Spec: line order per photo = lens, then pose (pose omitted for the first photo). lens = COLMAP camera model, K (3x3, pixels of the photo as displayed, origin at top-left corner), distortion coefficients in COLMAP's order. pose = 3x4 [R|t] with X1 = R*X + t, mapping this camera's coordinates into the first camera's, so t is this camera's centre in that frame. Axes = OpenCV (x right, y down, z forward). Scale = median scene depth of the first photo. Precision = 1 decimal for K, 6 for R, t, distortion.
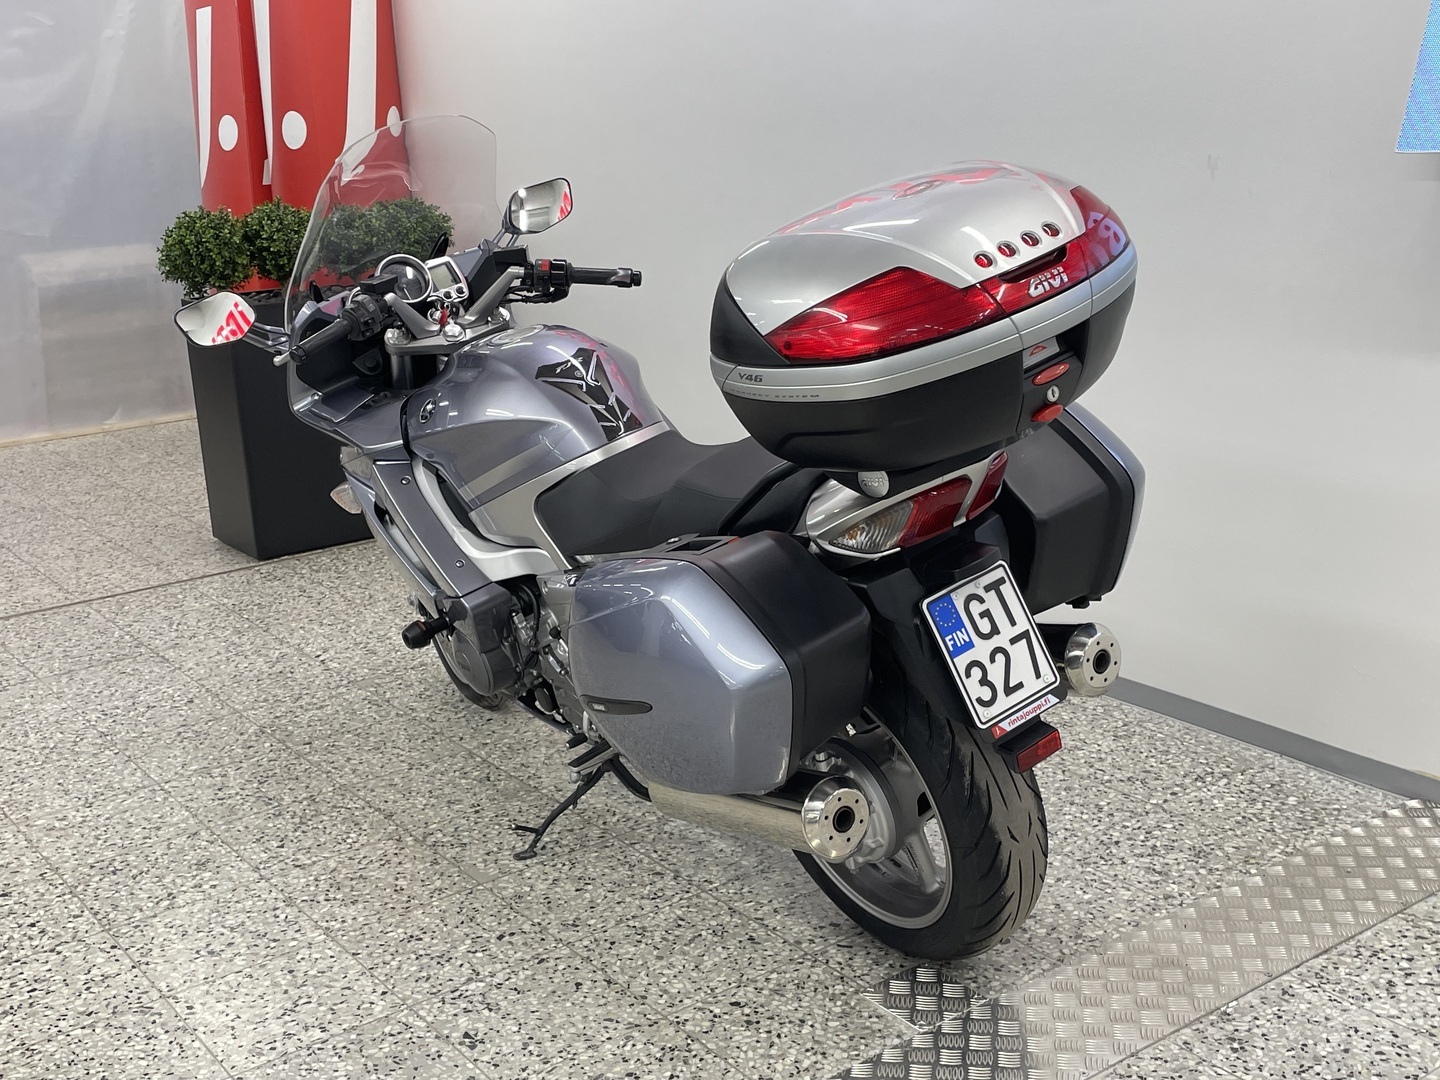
lens RADIAL K [[1663.4, 0, 686.9], [0, 1663.4, 536.1], [0, 0, 1]] dist [0.064814, -0.067156]
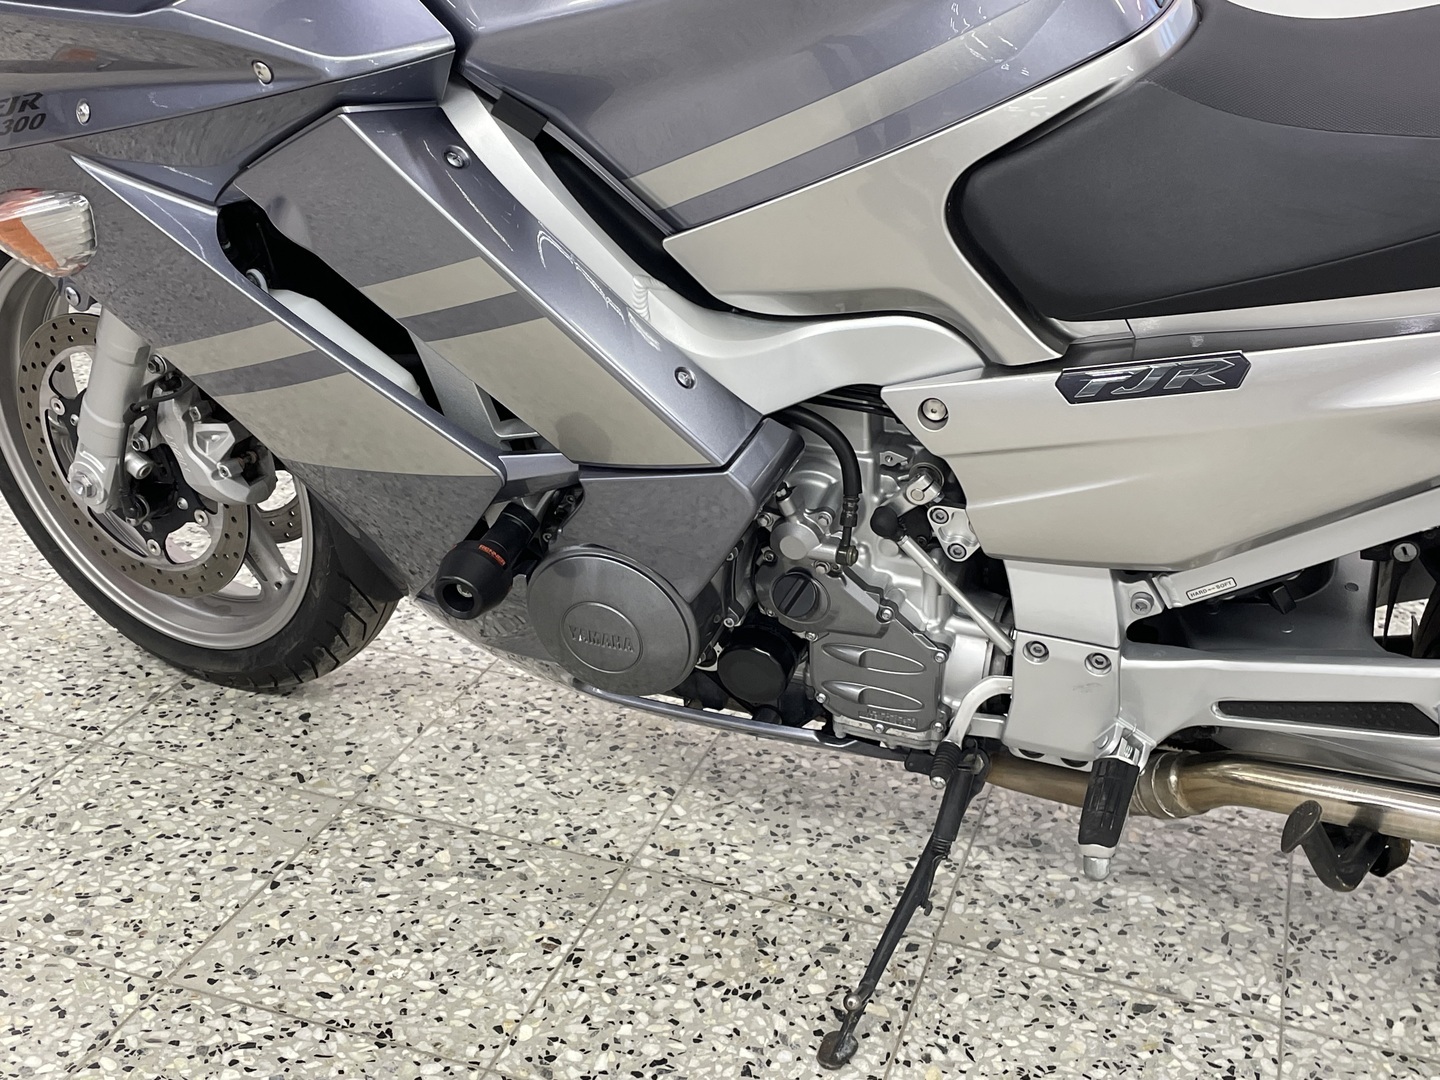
lens RADIAL K [[1689.1, 0, 732.7], [0, 1689.1, 543.3], [0, 0, 1]] dist [0.114430, -0.163322]
pose [[0.816291, -0.162516, 0.554308, -0.351469], [0.080054, 0.982175, 0.170071, -0.009887], [-0.572067, -0.094453, 0.814750, 0.702635]]
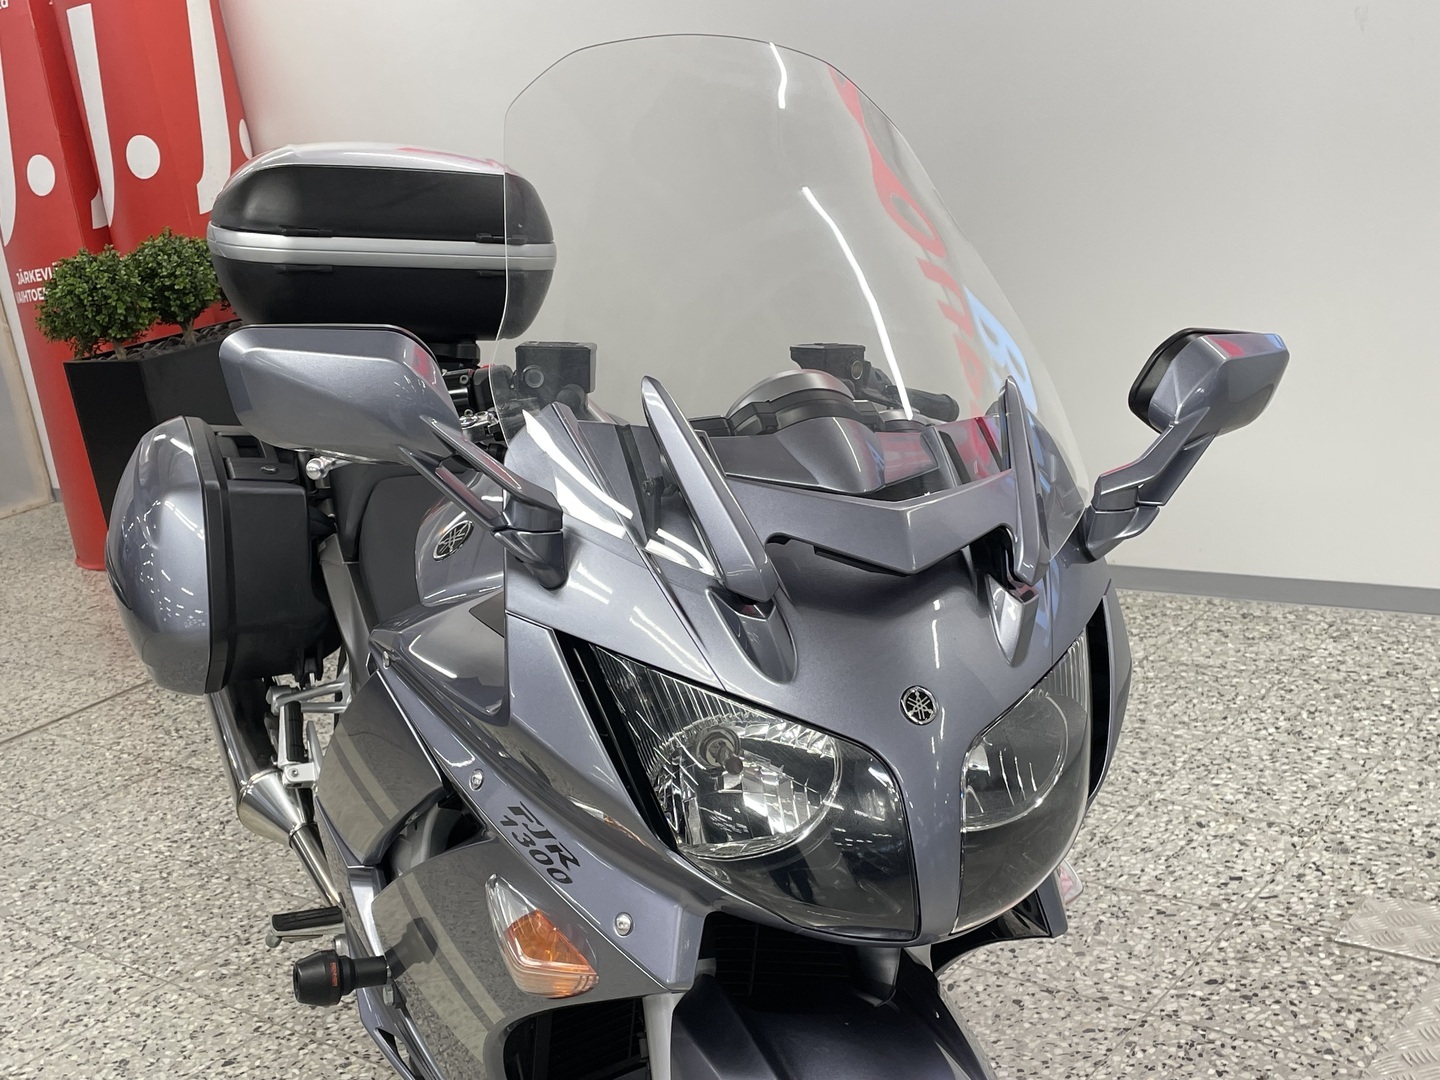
lens RADIAL K [[1720.0, 0, 697.0], [0, 1720.0, 541.1], [0, 0, 1]] dist [0.035211, 0.020245]
pose [[0.964984, -0.167421, 0.201932, -0.323965], [0.171284, 0.985220, -0.001679, 0.007557], [-0.198666, 0.036208, 0.979398, 0.138836]]
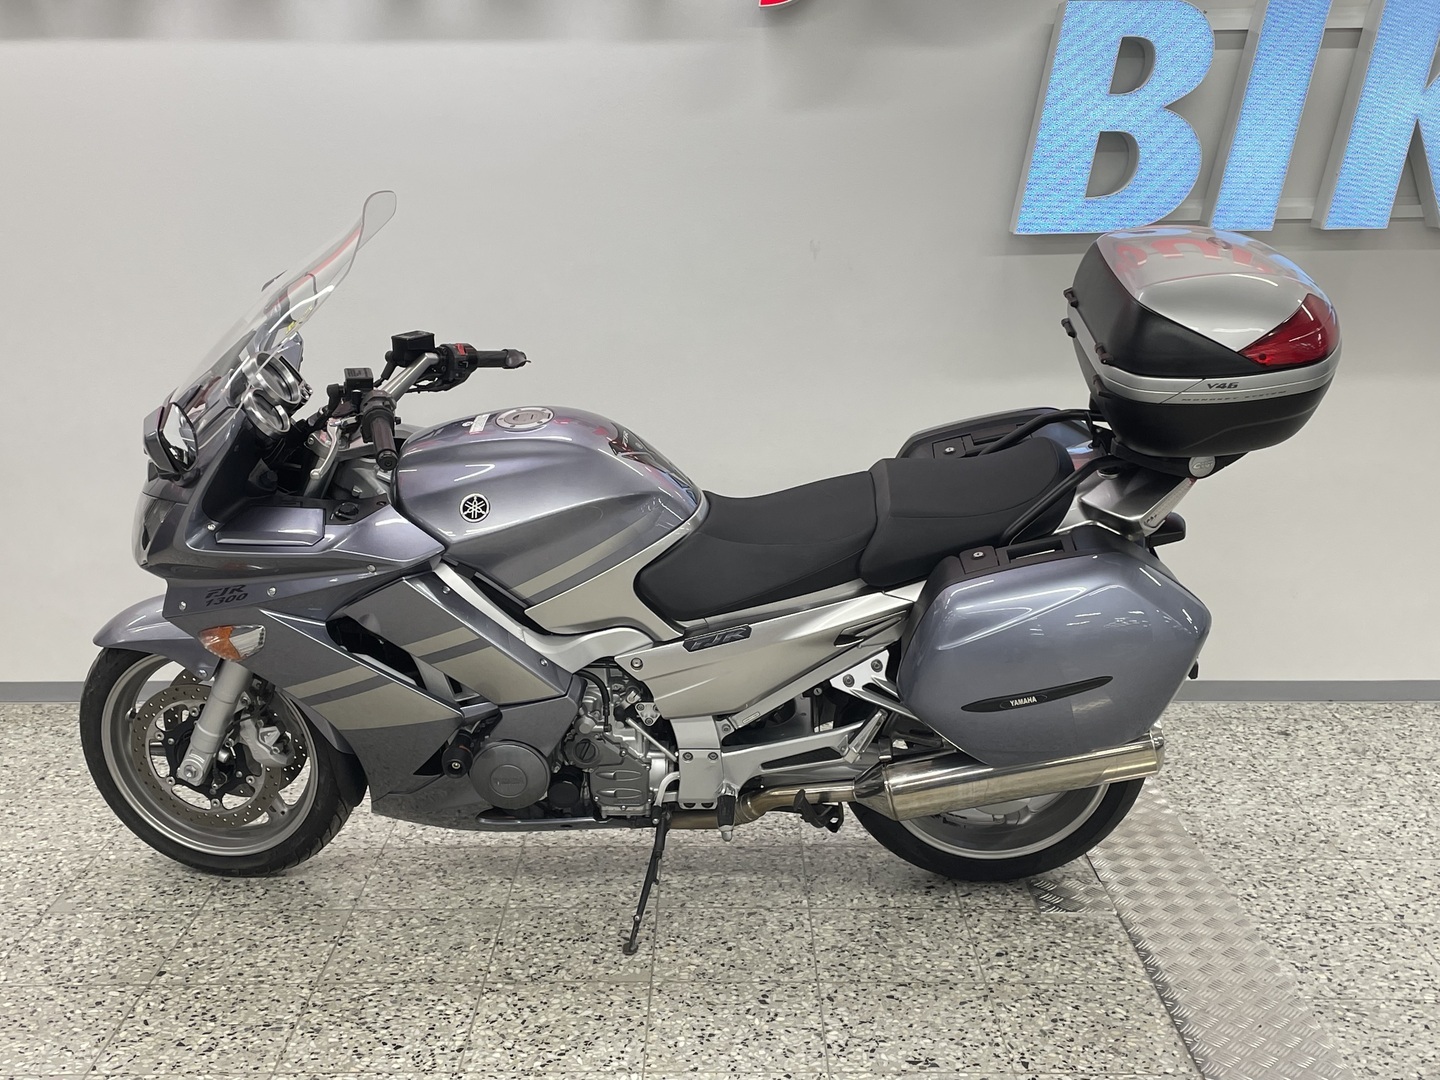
lens RADIAL K [[1678.1, 0, 716.4], [0, 1678.1, 545.3], [0, 0, 1]] dist [0.100531, -0.121339]
pose [[0.595296, -0.143841, 0.790527, -0.841101], [0.195327, 0.980239, 0.031272, -0.059663], [-0.779404, 0.135795, 0.611628, 0.344217]]
